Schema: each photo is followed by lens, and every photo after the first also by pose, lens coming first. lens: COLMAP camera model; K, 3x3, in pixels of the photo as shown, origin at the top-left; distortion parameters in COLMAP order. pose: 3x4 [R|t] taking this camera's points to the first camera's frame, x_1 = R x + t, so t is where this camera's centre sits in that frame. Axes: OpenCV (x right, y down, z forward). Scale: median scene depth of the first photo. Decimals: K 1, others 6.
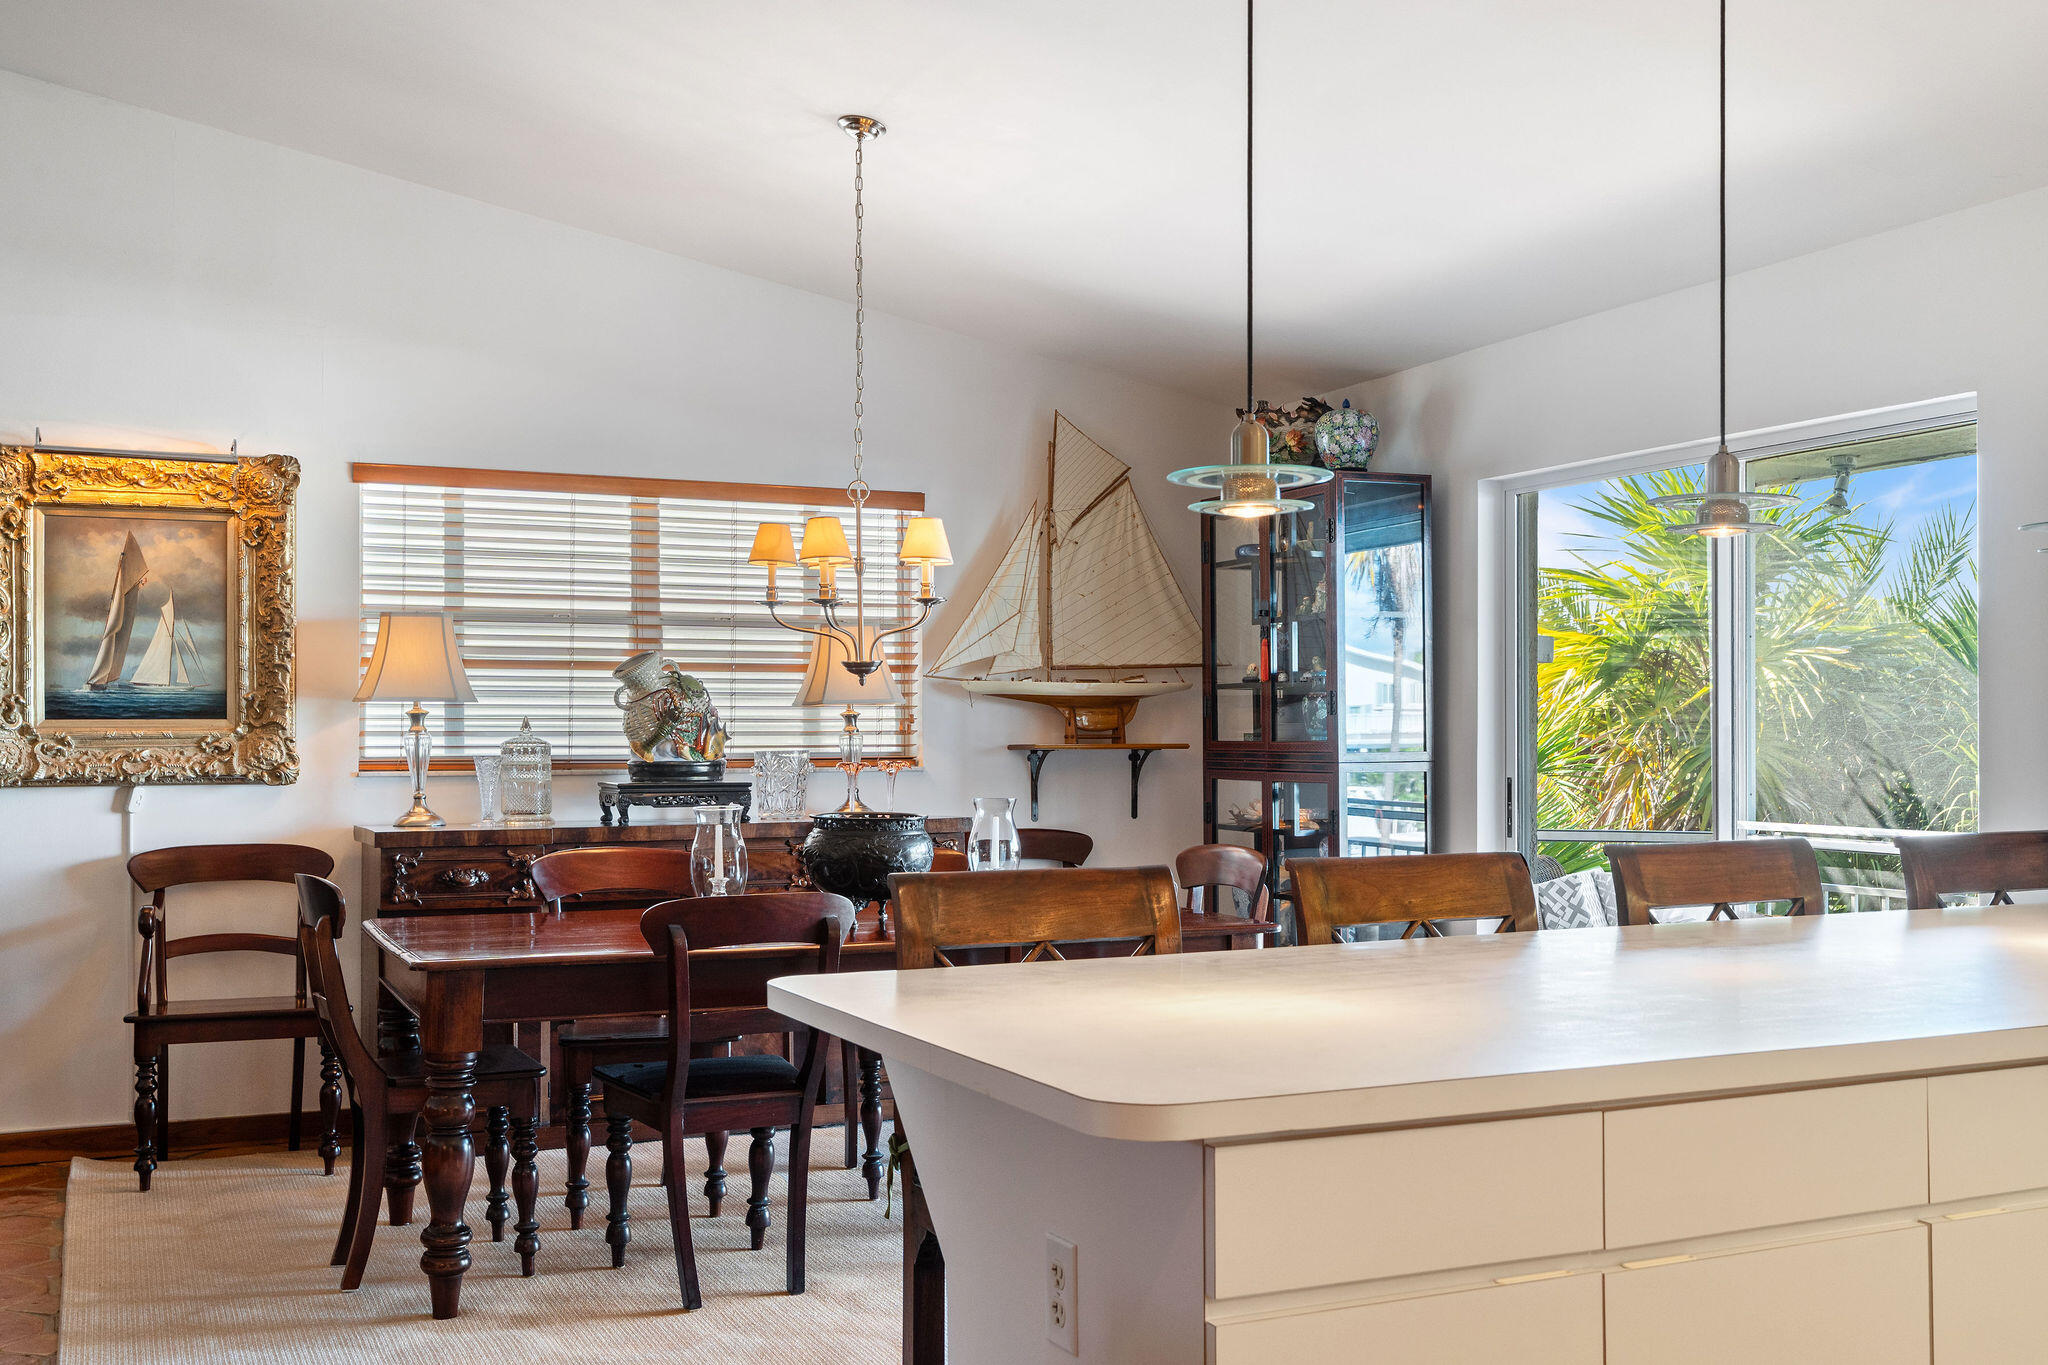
lens RADIAL K [[2002.5, 0, 1010.6], [0, 2002.5, 693.5], [0, 0, 1]] dist [0.001367, 0.000000]
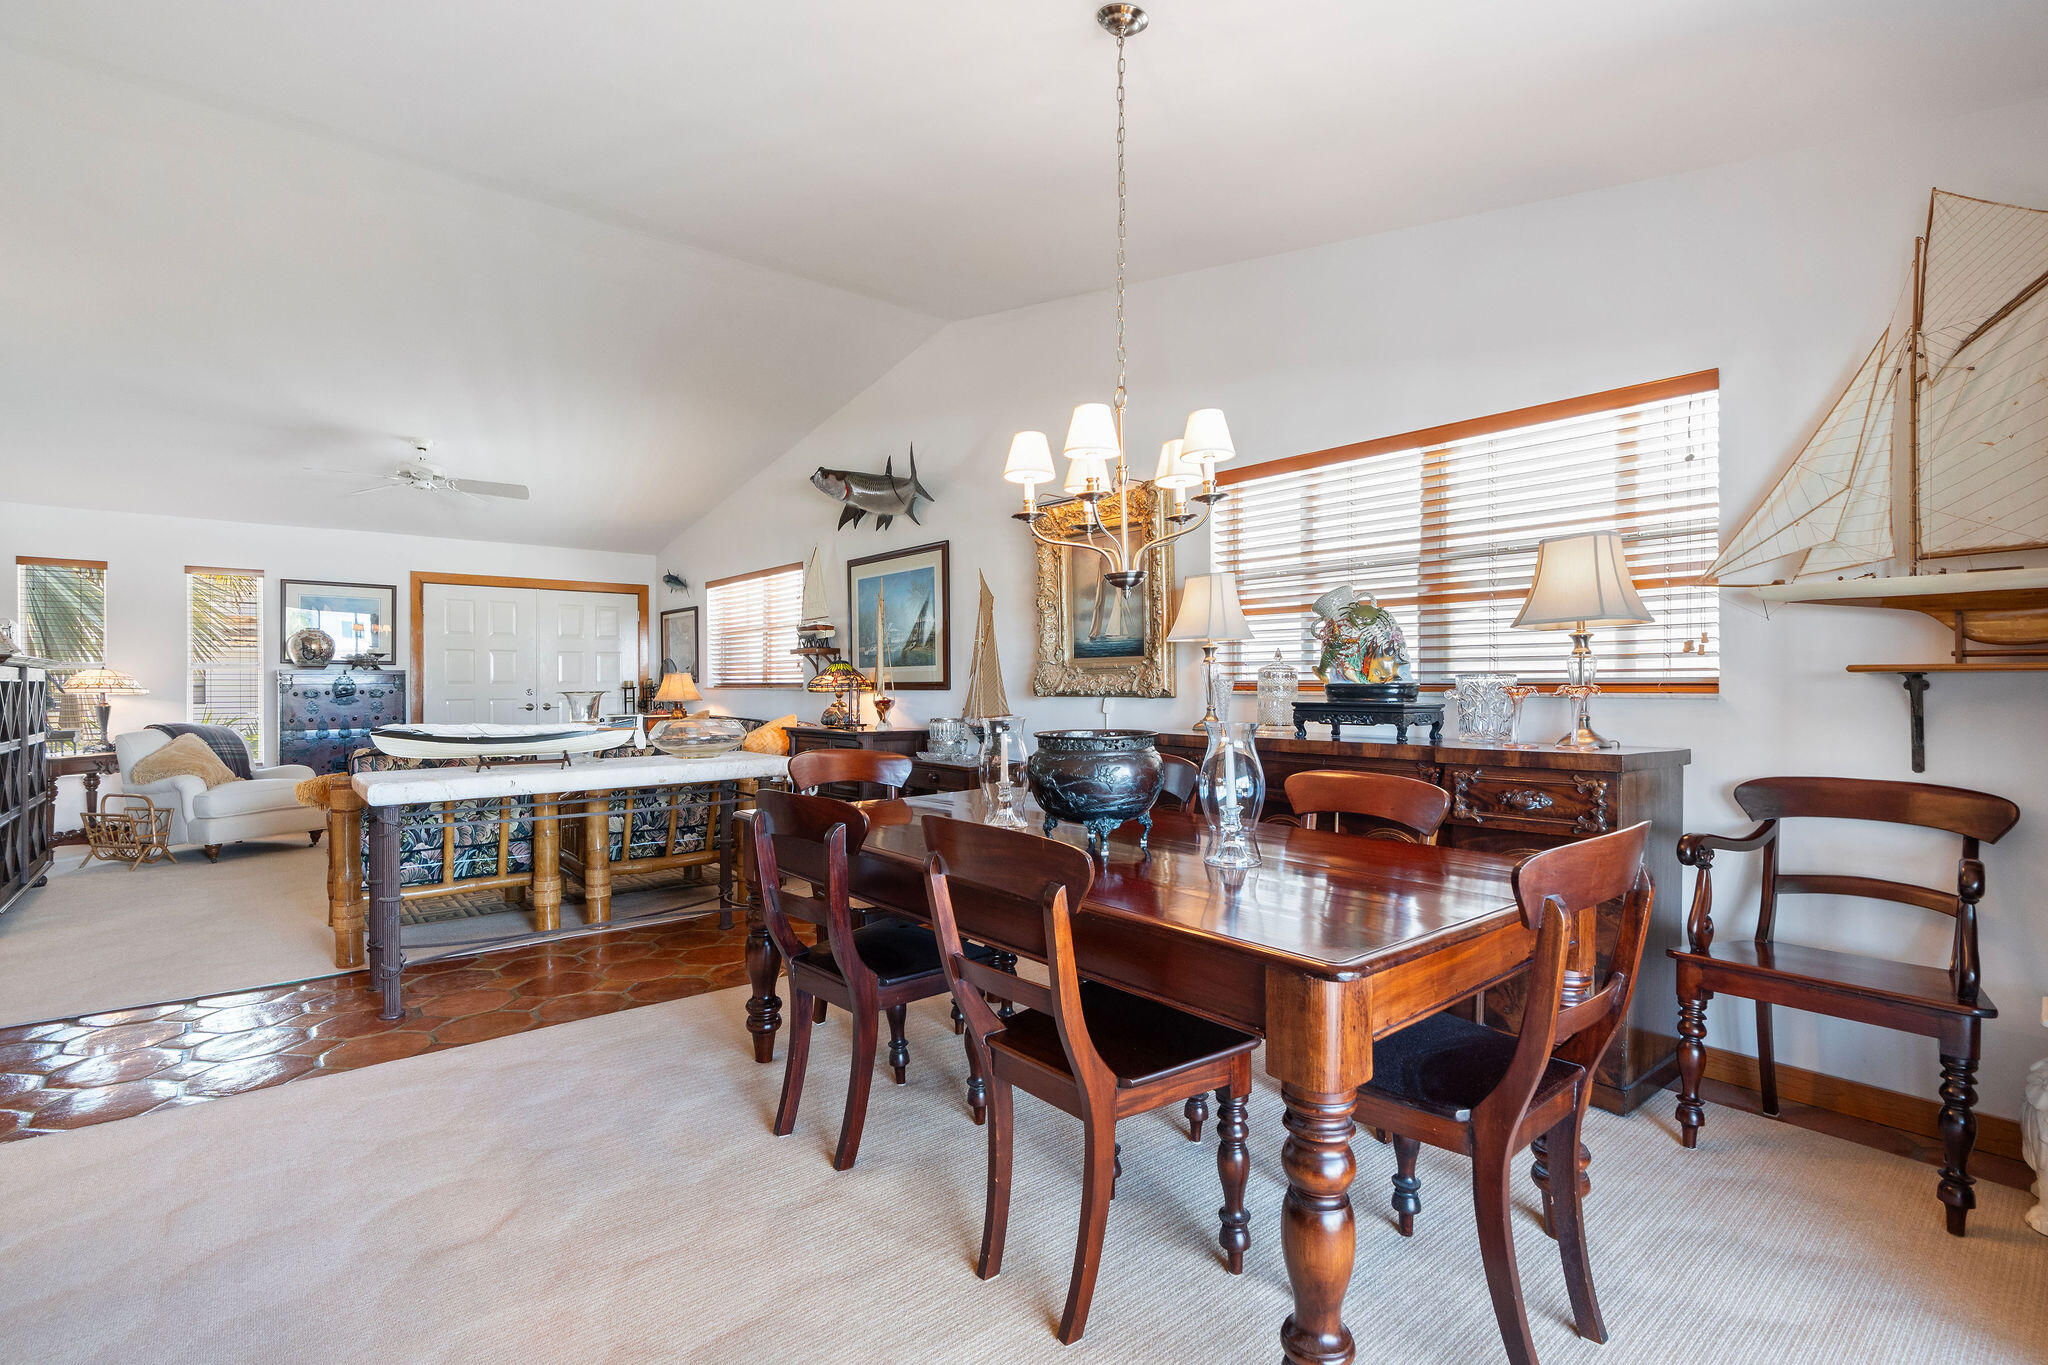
lens RADIAL K [[956.3, 0, 1019.7], [0, 956.3, 683.4], [0, 0, 1]] dist [-0.010226, 0.002794]
pose [[0.271100, 0.001228, -0.962551, 0.303022], [0.021316, 0.999746, 0.007279, 0.026820], [0.962315, -0.022491, 0.271005, 0.705899]]
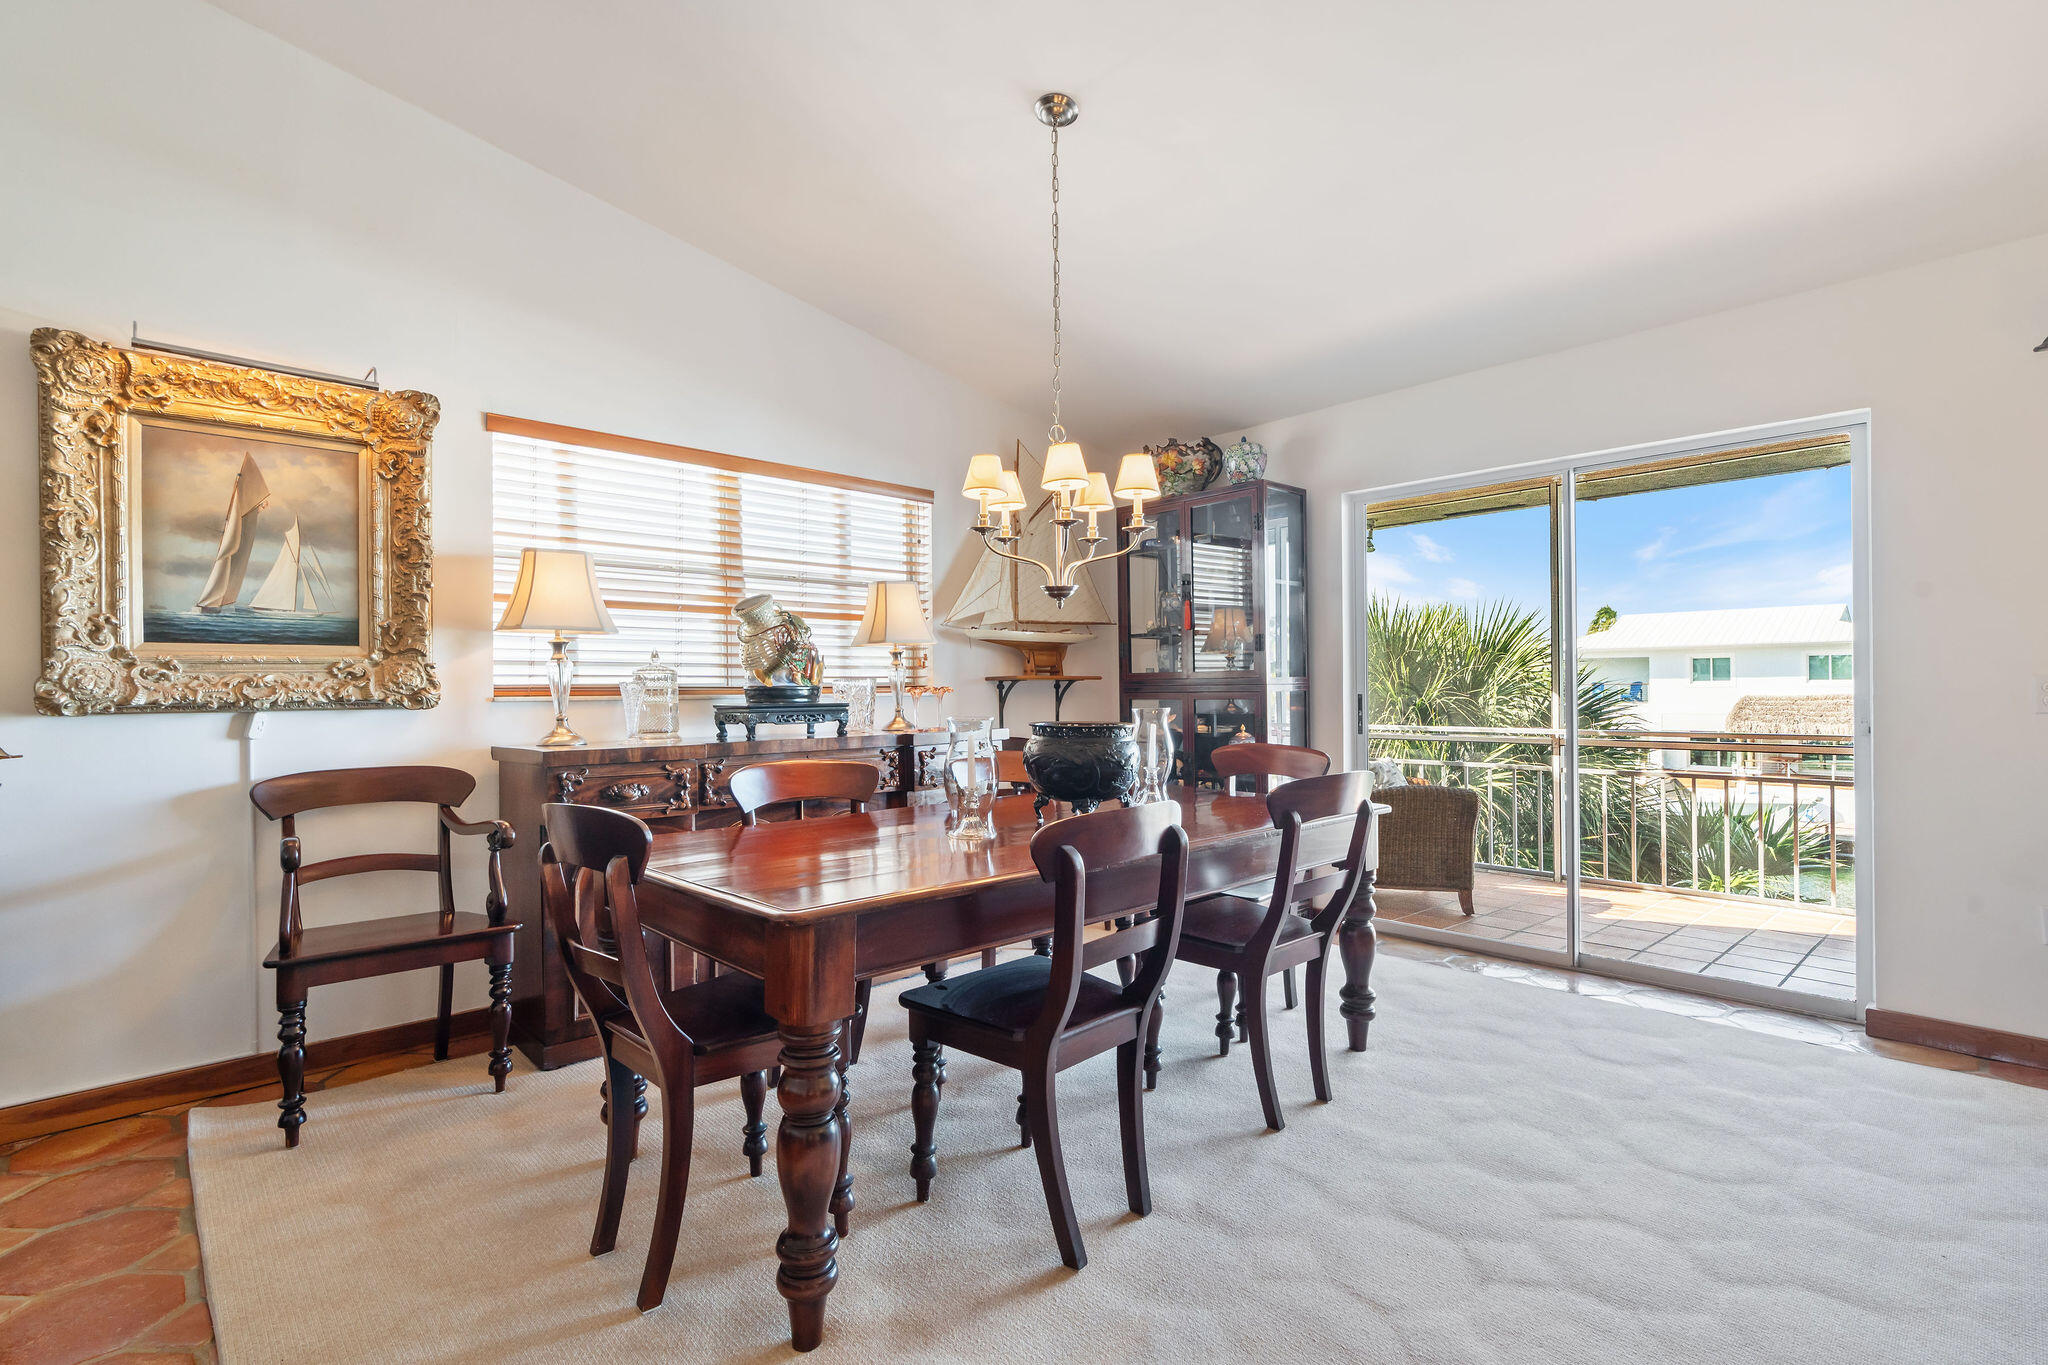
lens RADIAL K [[956.3, 0, 1024.0], [0, 956.3, 680.1], [0, 0, 1]] dist [-0.010226, 0.002794]
pose [[0.944344, -0.003801, 0.328938, -0.231070], [0.001332, 0.999969, 0.007731, 0.027045], [-0.328958, -0.006862, 0.944320, 0.428758]]
